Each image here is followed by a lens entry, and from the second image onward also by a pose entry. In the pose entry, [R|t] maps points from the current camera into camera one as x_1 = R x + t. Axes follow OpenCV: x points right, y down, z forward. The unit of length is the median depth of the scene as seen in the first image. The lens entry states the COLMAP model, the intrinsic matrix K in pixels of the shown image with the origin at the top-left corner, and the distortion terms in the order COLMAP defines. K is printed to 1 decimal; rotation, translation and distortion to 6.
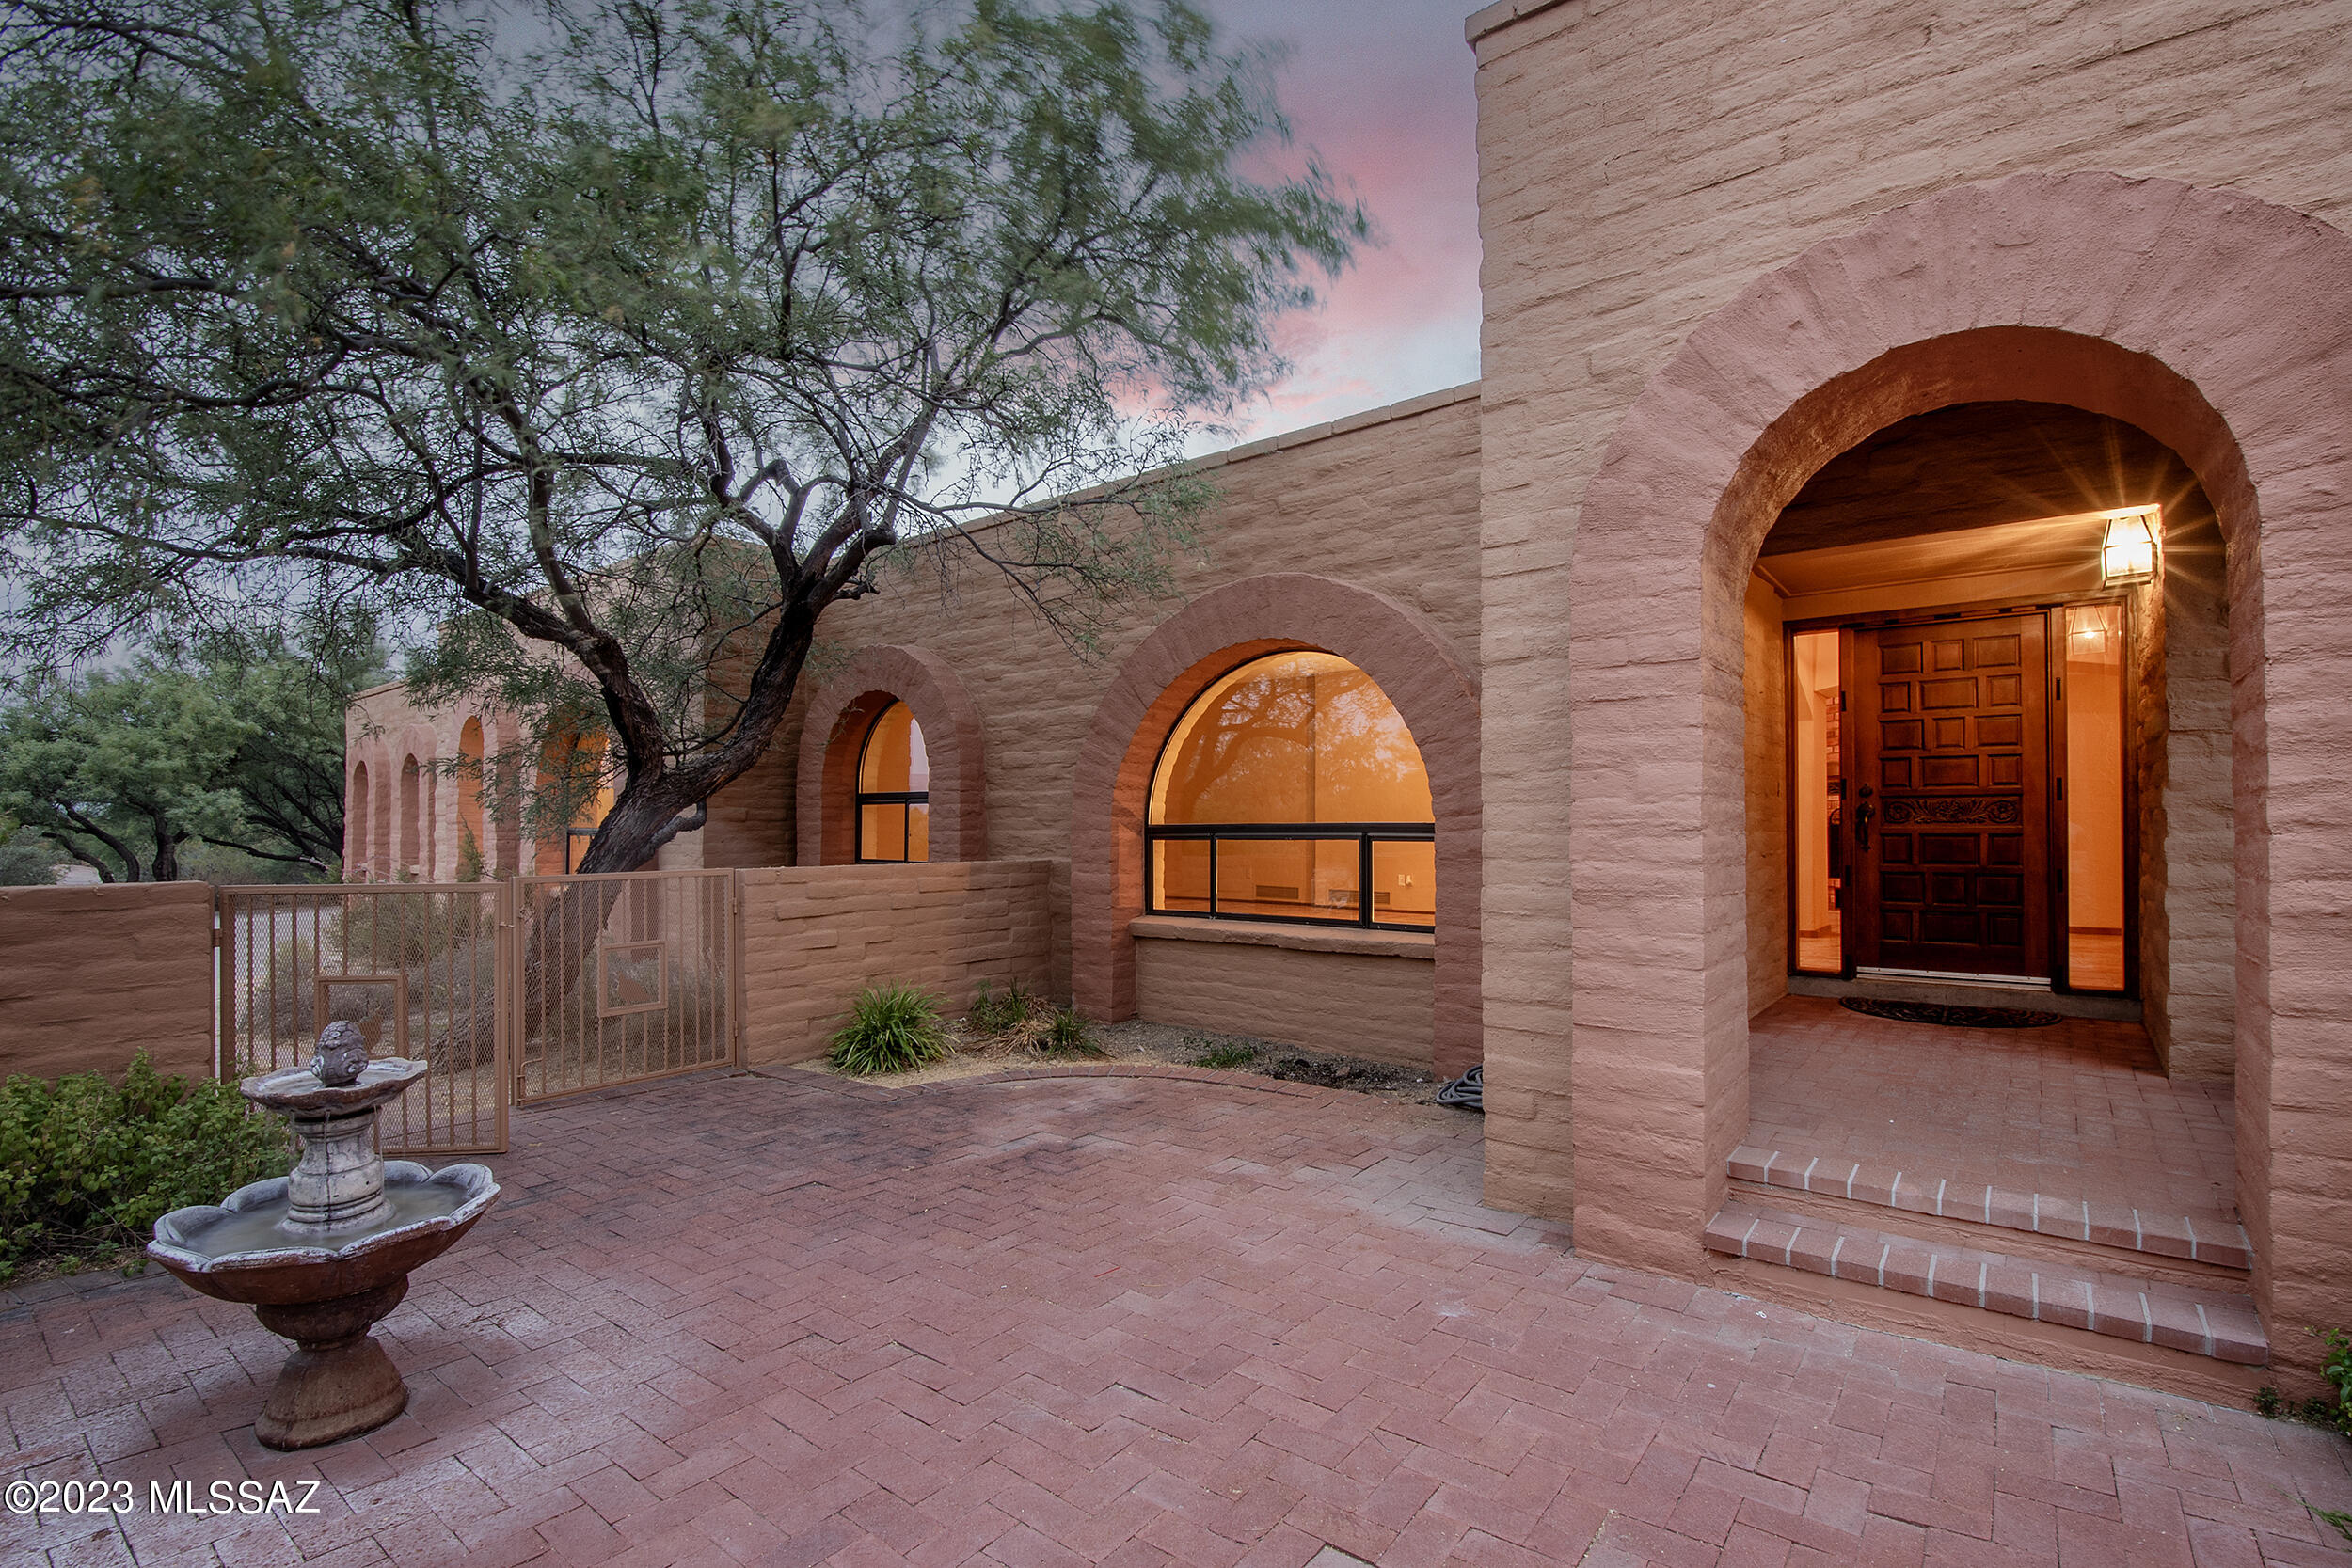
lens RADIAL K [[1048.1, 0, 1185.3], [0, 1048.1, 807.2], [0, 0, 1]] dist [-0.012722, -0.000315]
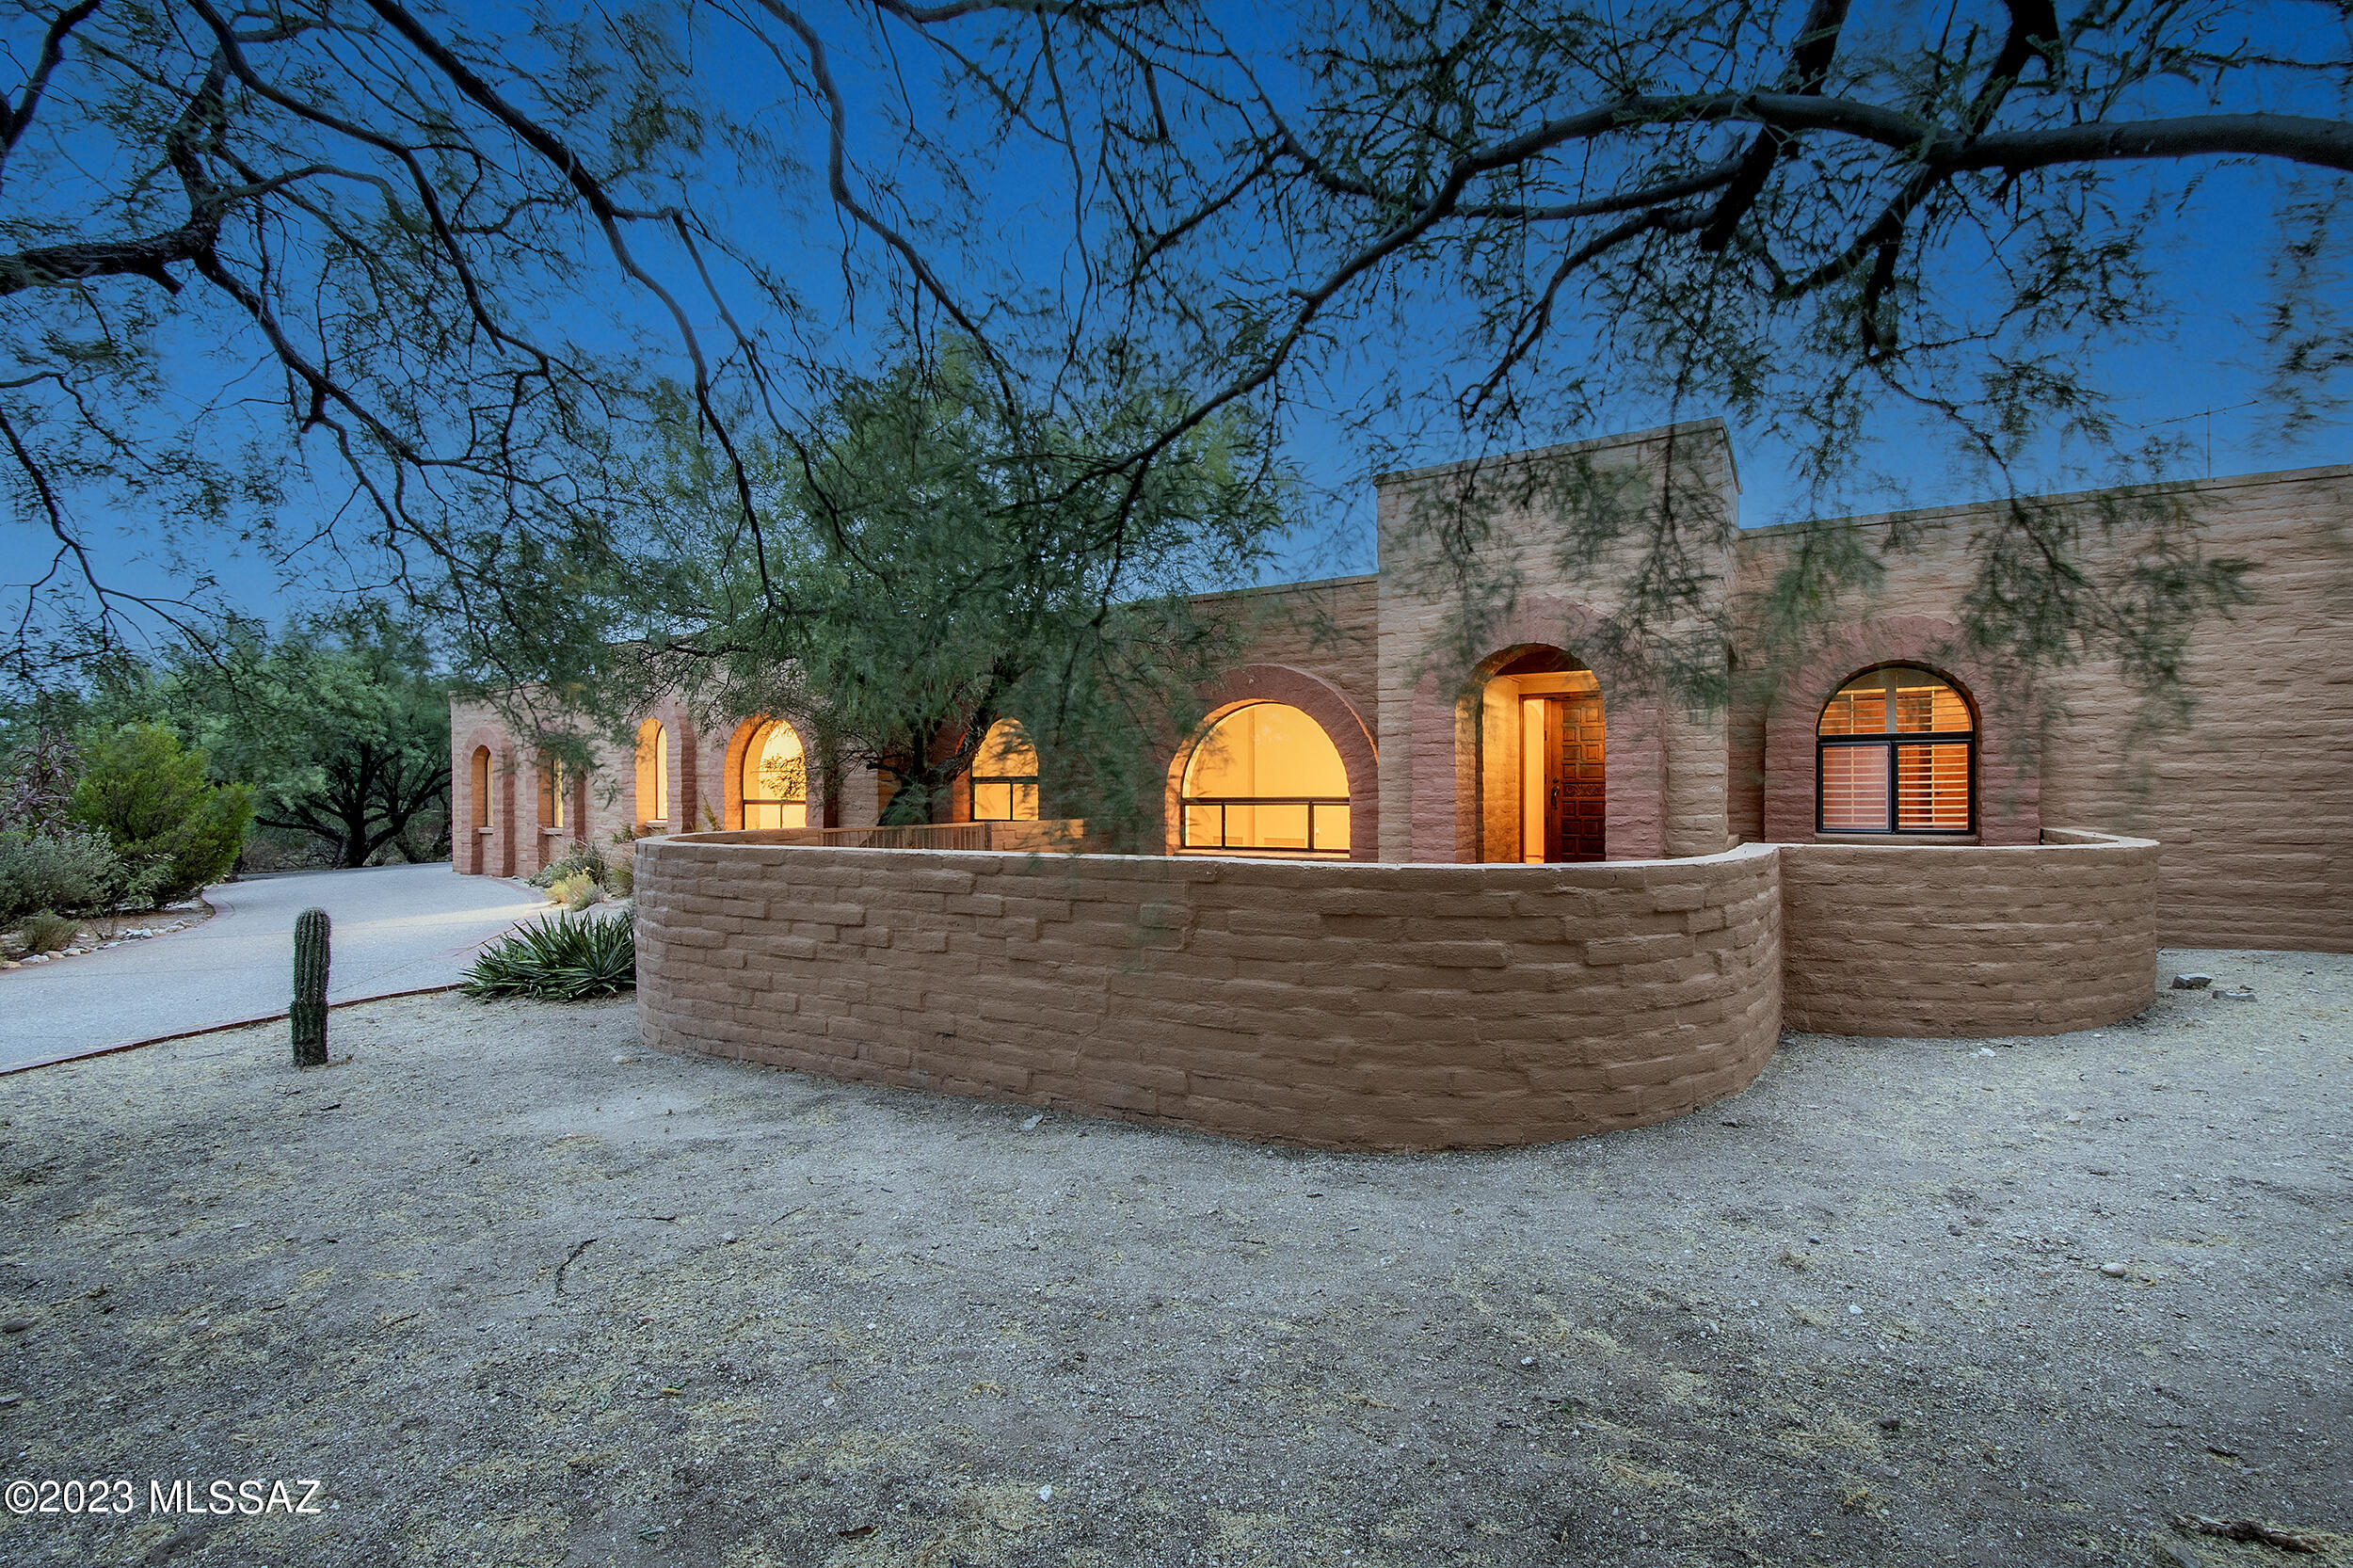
lens RADIAL K [[1048.6, 0, 1185.8], [0, 1048.6, 807.2], [0, 0, 1]] dist [-0.012722, -0.000315]
pose [[0.991668, -0.005749, 0.128695, -0.308112], [0.001389, 0.999423, 0.033946, -0.031383], [-0.128816, -0.033485, 0.991103, -0.887291]]
